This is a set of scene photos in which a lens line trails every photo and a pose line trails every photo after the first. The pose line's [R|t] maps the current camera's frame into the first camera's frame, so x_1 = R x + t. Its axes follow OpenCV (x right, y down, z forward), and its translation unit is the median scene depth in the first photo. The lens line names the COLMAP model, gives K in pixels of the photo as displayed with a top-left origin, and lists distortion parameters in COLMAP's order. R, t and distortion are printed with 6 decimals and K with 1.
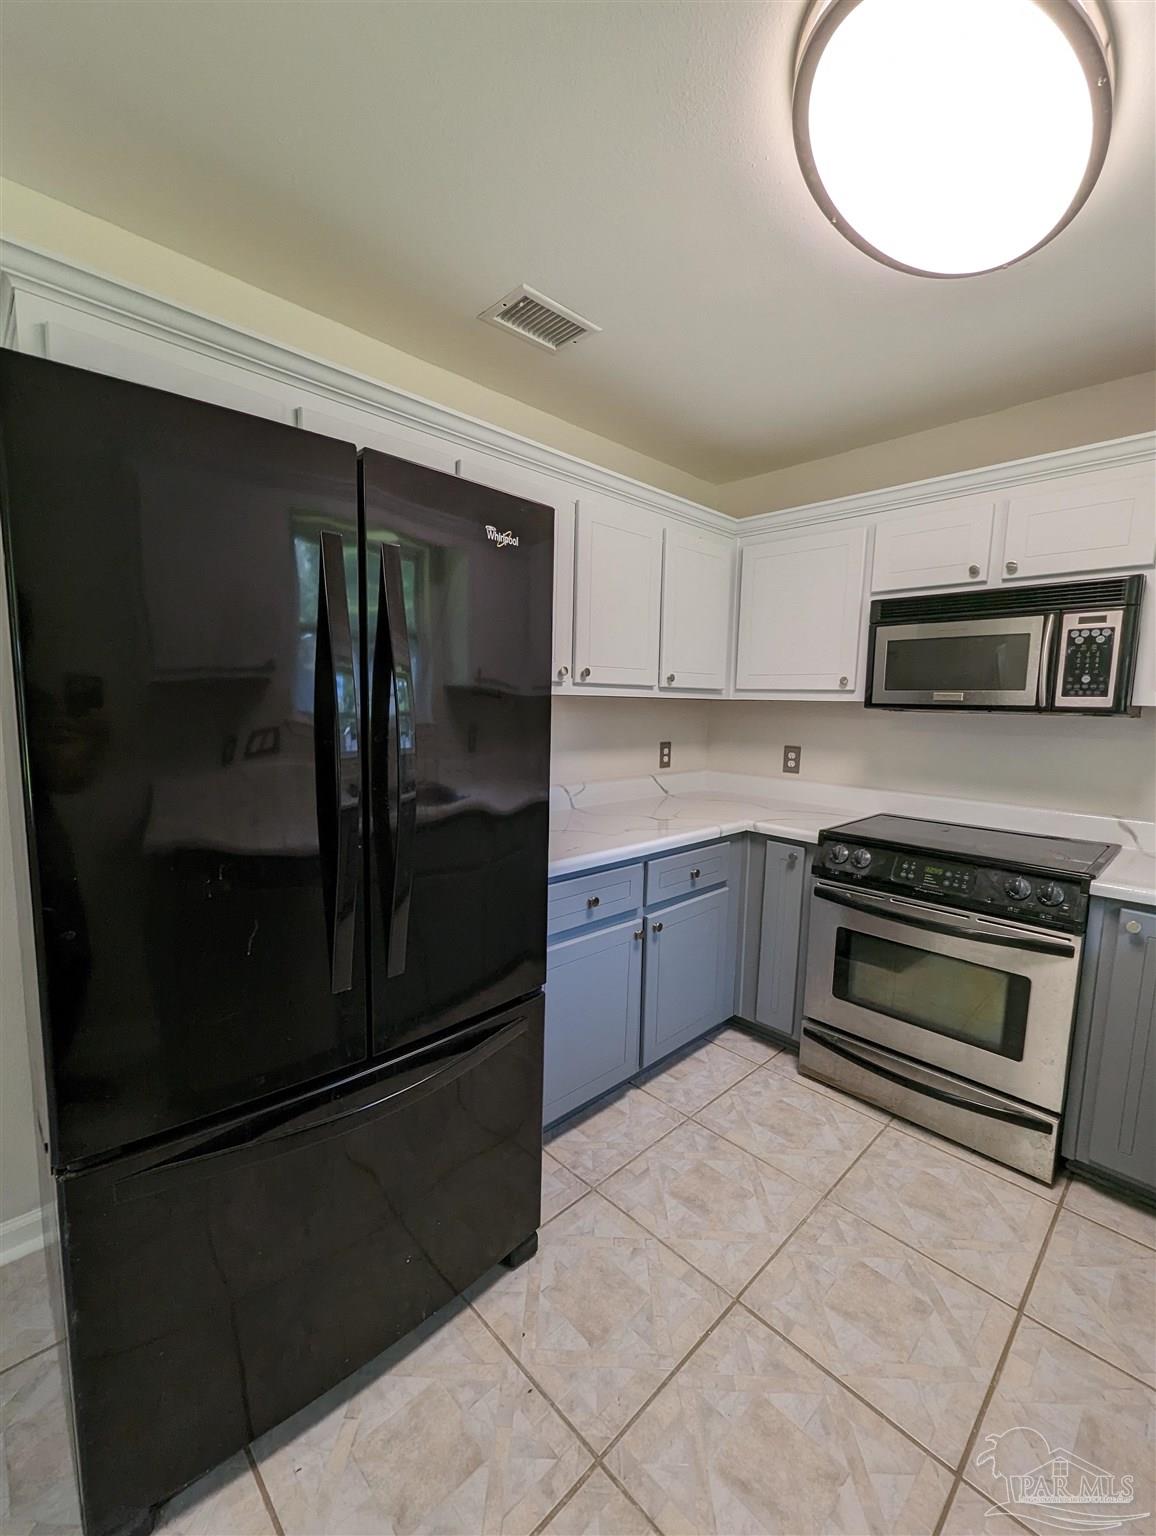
lens RADIAL K [[639.1, 0, 571.5], [0, 639.1, 775.8], [0, 0, 1]] dist [0.000369, -0.000520]
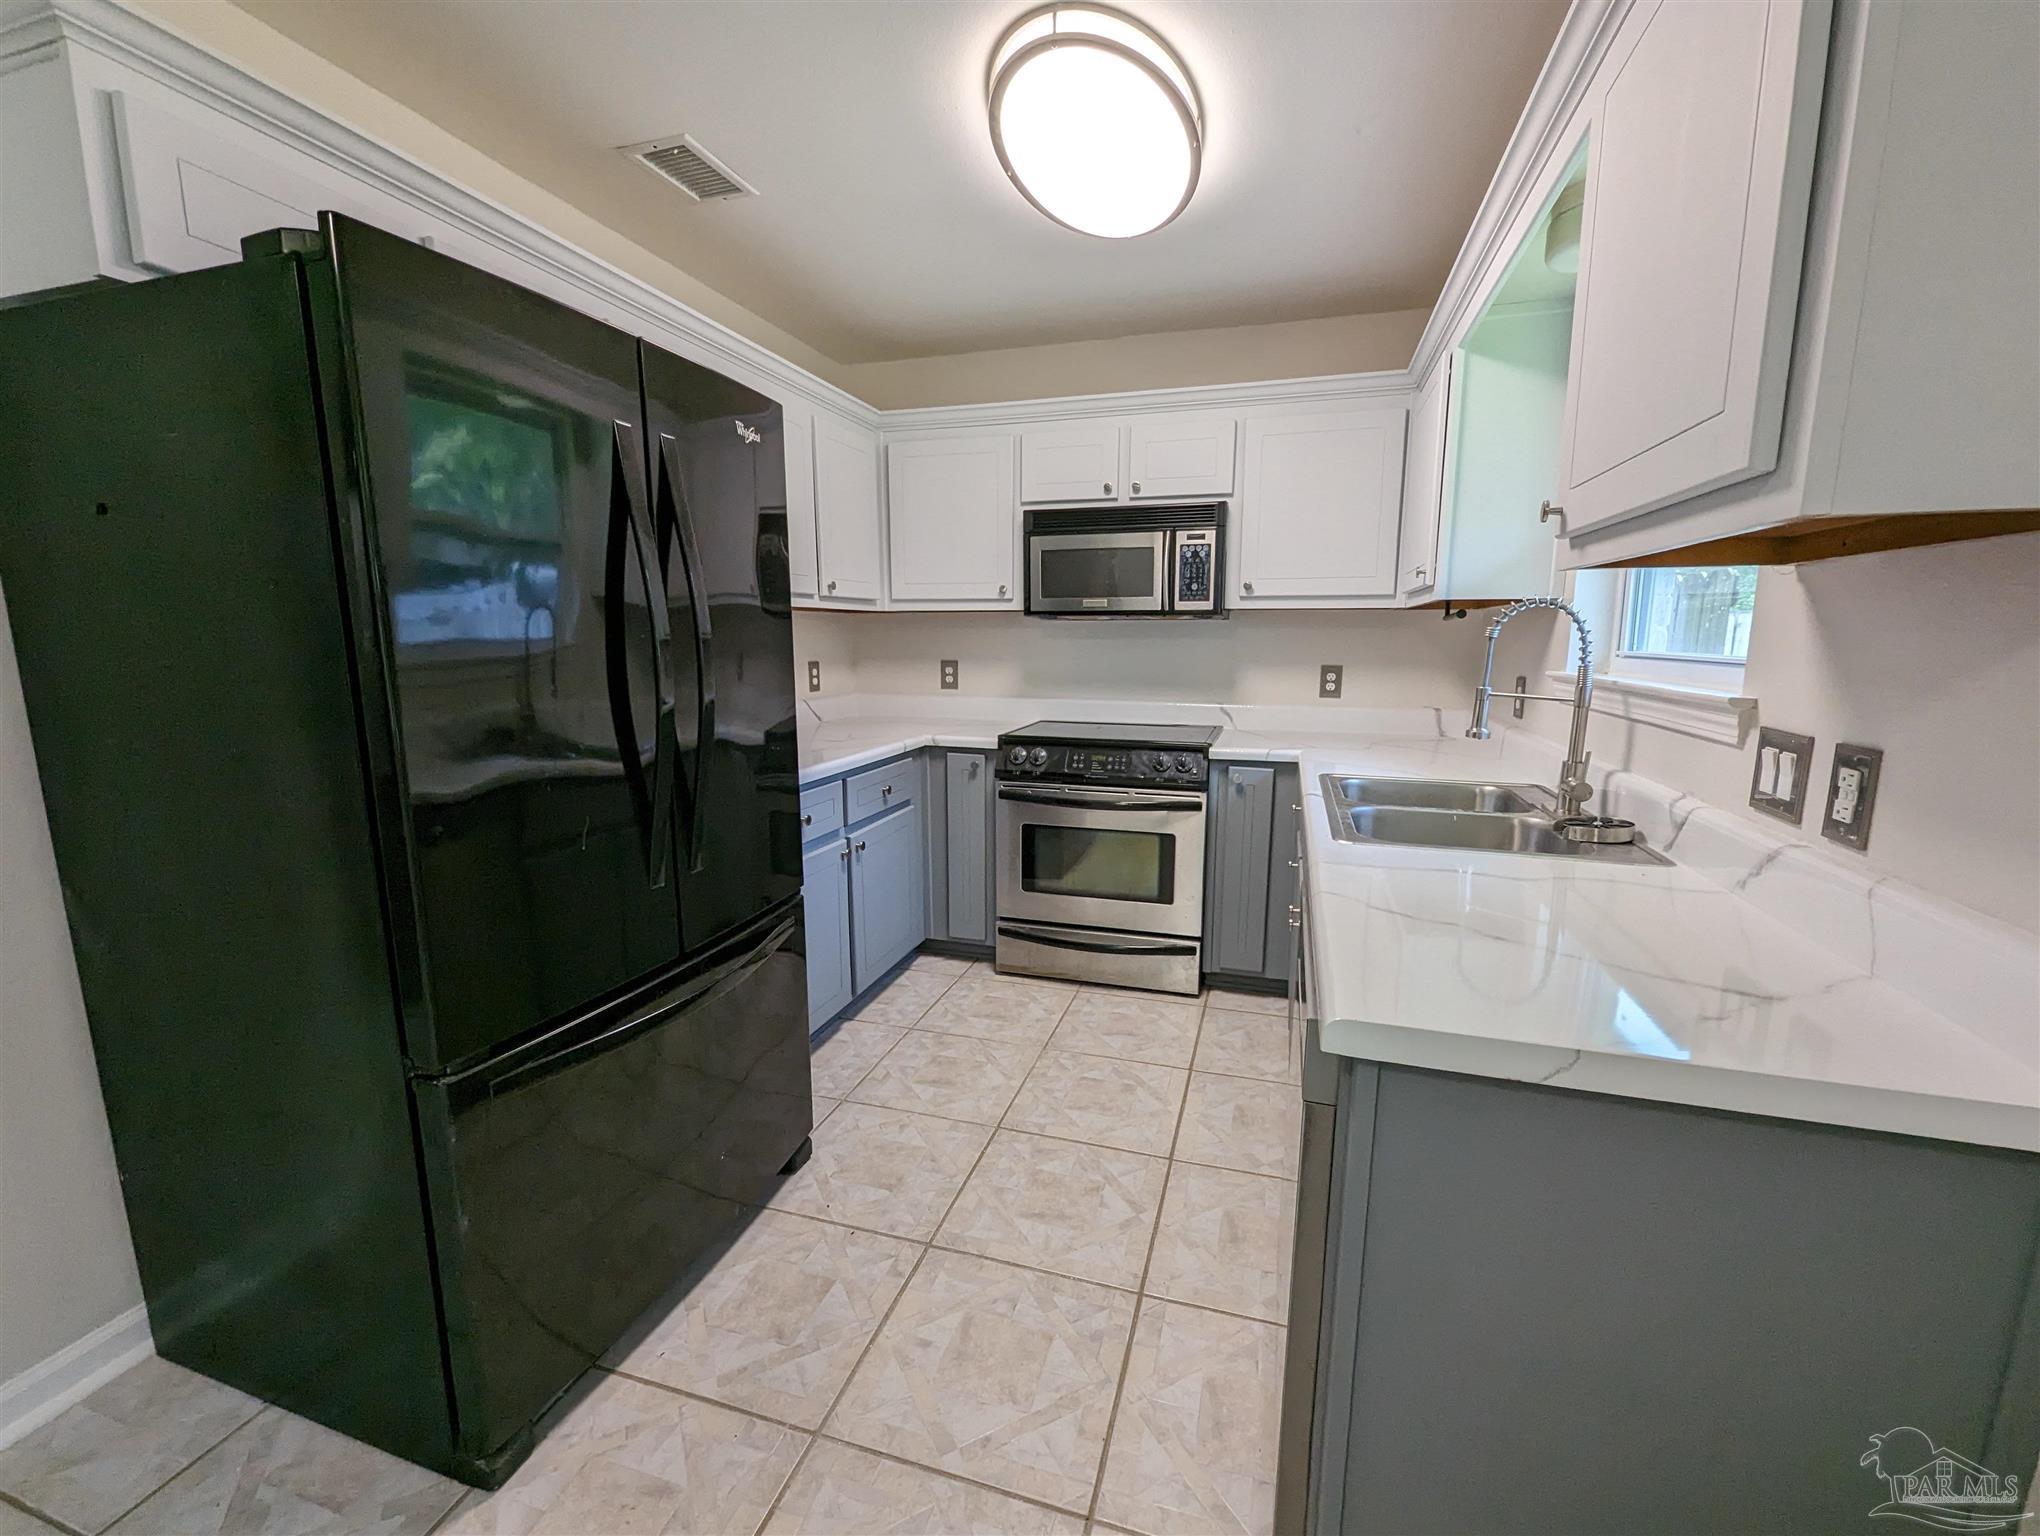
lens RADIAL K [[848.8, 0, 1028.3], [0, 848.8, 778.7], [0, 0, 1]] dist [0.000369, -0.000520]
pose [[0.870442, -0.102112, 0.481564, -0.276278], [0.074381, 0.994300, 0.076388, 0.063219], [-0.486619, -0.030672, 0.873076, -0.257608]]
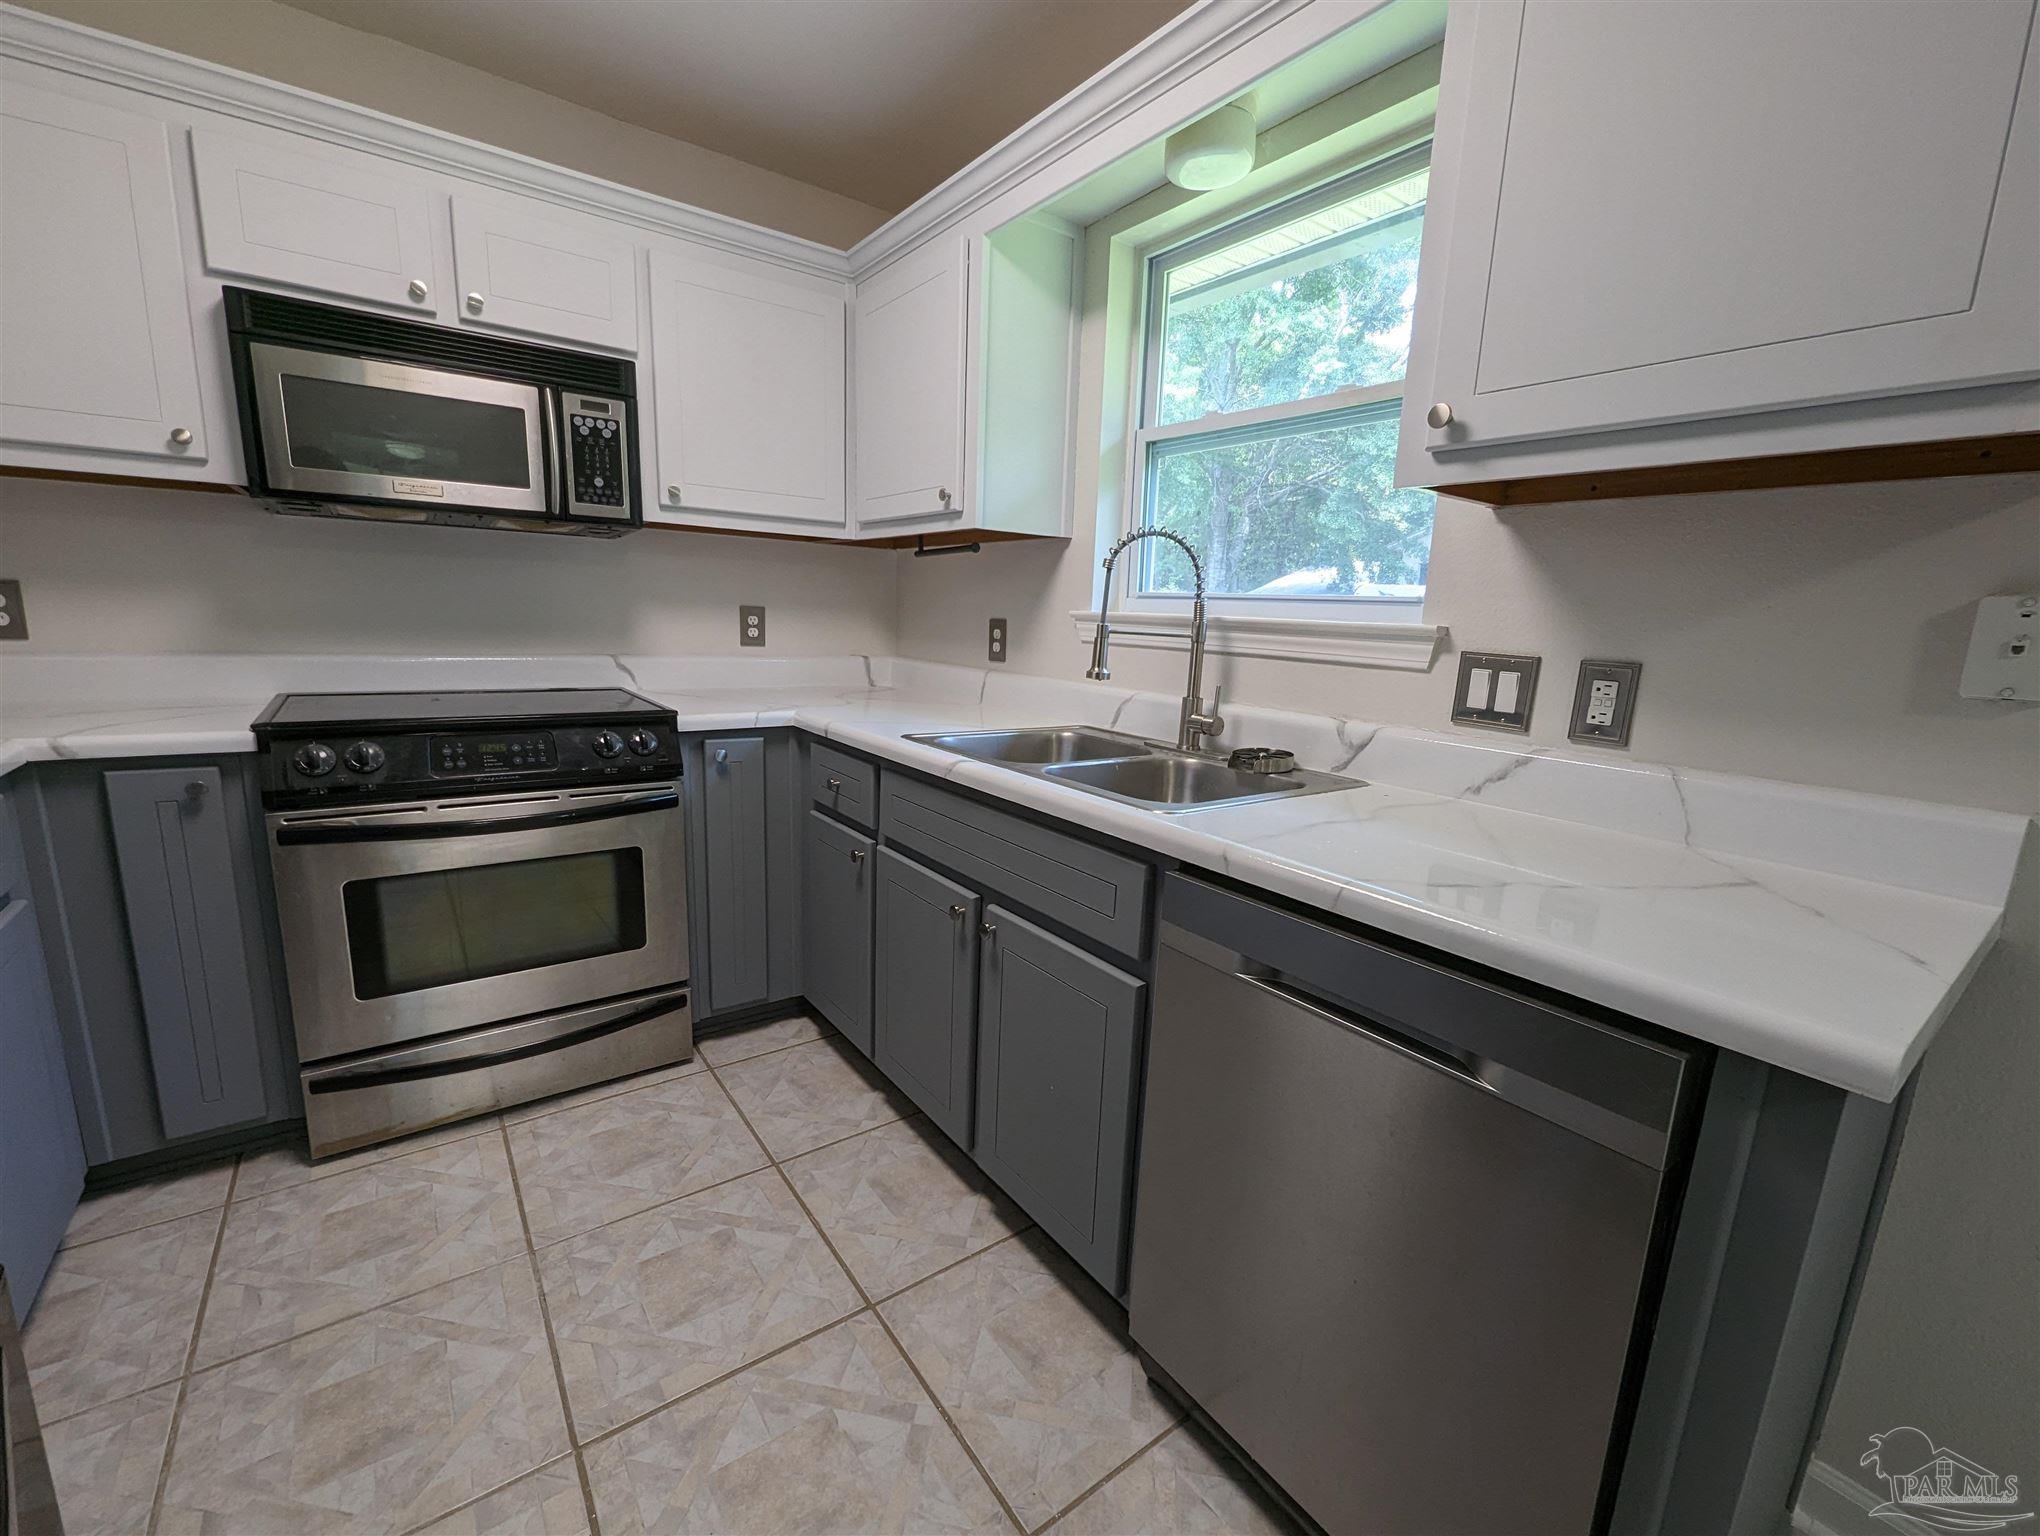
lens RADIAL K [[848.8, 0, 1028.3], [0, 848.8, 778.7], [0, 0, 1]] dist [0.000369, -0.000520]
pose [[0.124314, -0.209791, 0.969811, -0.260499], [0.079078, 0.976379, 0.201075, 0.044638], [-0.989087, 0.051694, 0.137967, 0.319634]]
